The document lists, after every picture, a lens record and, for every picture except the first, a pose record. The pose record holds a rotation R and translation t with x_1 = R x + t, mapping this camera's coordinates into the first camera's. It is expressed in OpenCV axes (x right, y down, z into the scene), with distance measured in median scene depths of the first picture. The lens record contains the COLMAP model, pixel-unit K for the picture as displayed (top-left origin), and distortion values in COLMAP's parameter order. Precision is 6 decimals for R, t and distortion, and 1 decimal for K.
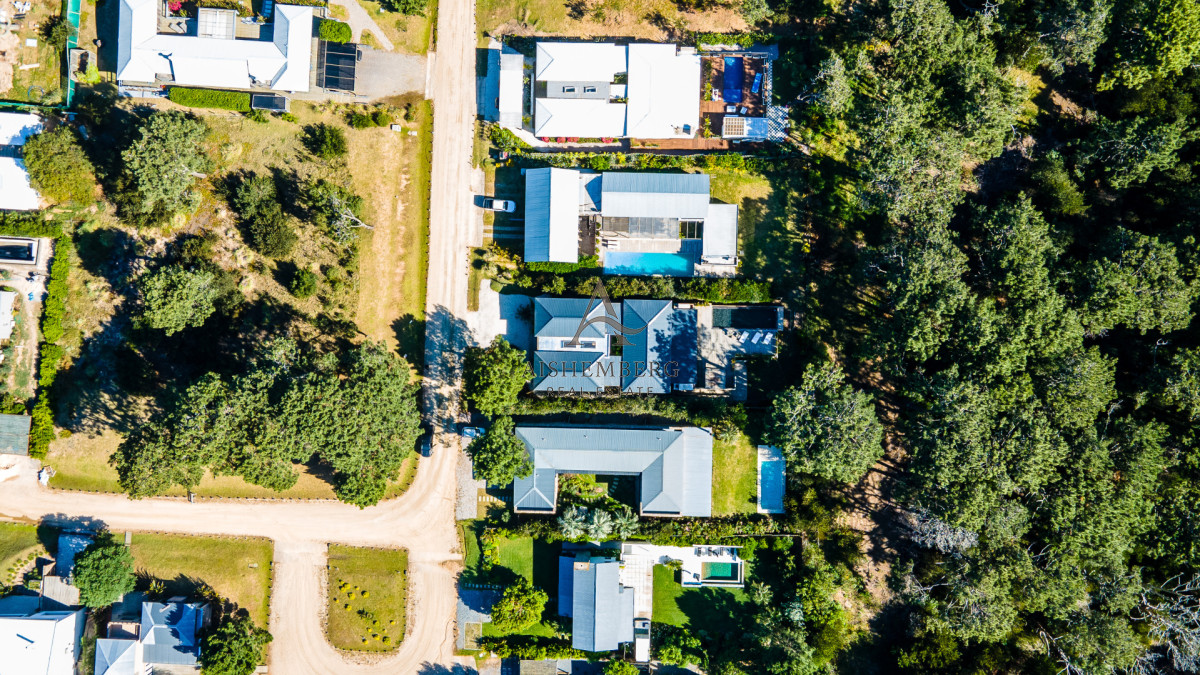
lens RADIAL K [[941.4, 0, 600.2], [0, 941.4, 333.1], [0, 0, 1]] dist [0.035042, 0.004919]
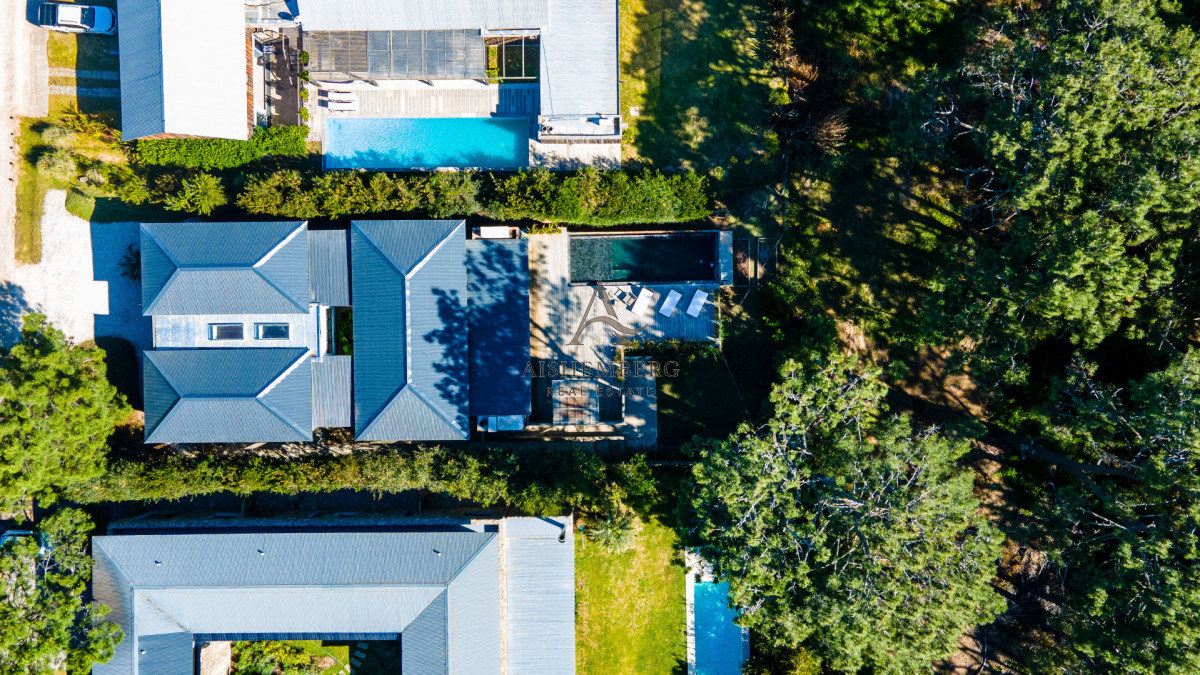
lens RADIAL K [[941.4, 0, 604.4], [0, 941.4, 334.9], [0, 0, 1]] dist [0.035042, 0.004919]
pose [[0.999499, -0.031233, 0.005180, 0.133020], [0.031194, 0.999484, 0.007596, 0.015534], [-0.005415, -0.007431, 0.999958, 0.570252]]
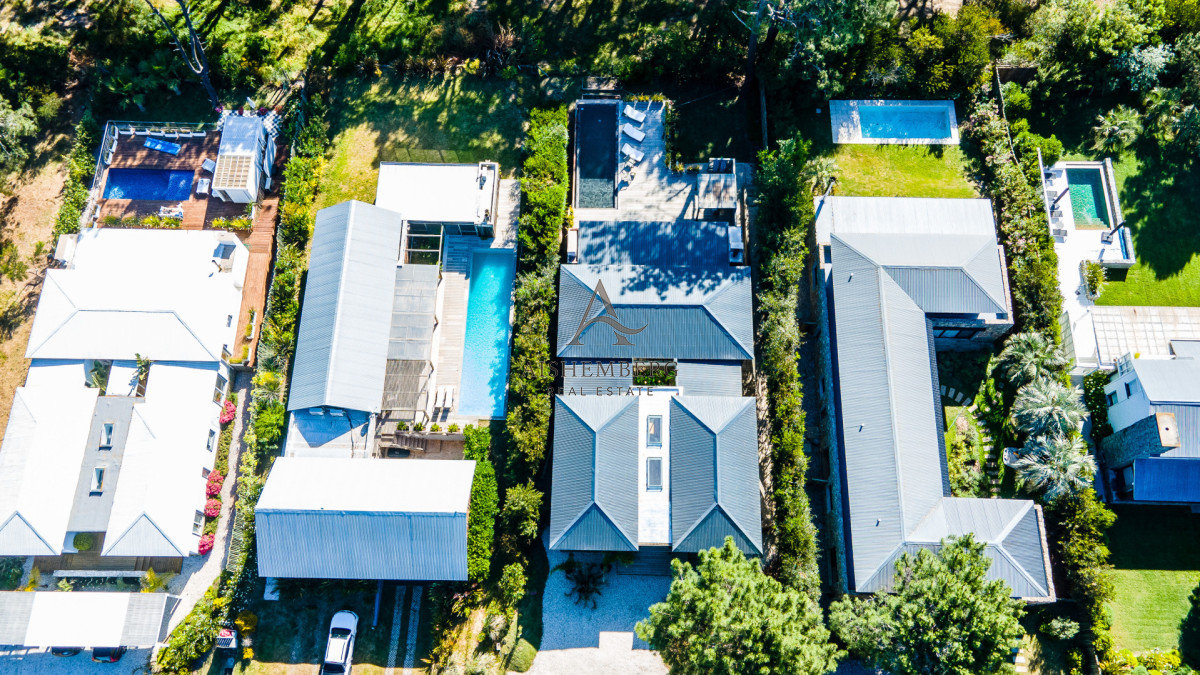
lens RADIAL K [[941.4, 0, 590.6], [0, 941.4, 333.2], [0, 0, 1]] dist [0.035042, 0.004919]
pose [[0.004280, -0.926009, 0.377478, -0.140839], [0.999840, -0.002592, -0.017693, -0.010450], [0.017362, 0.377493, 0.925850, 0.552398]]
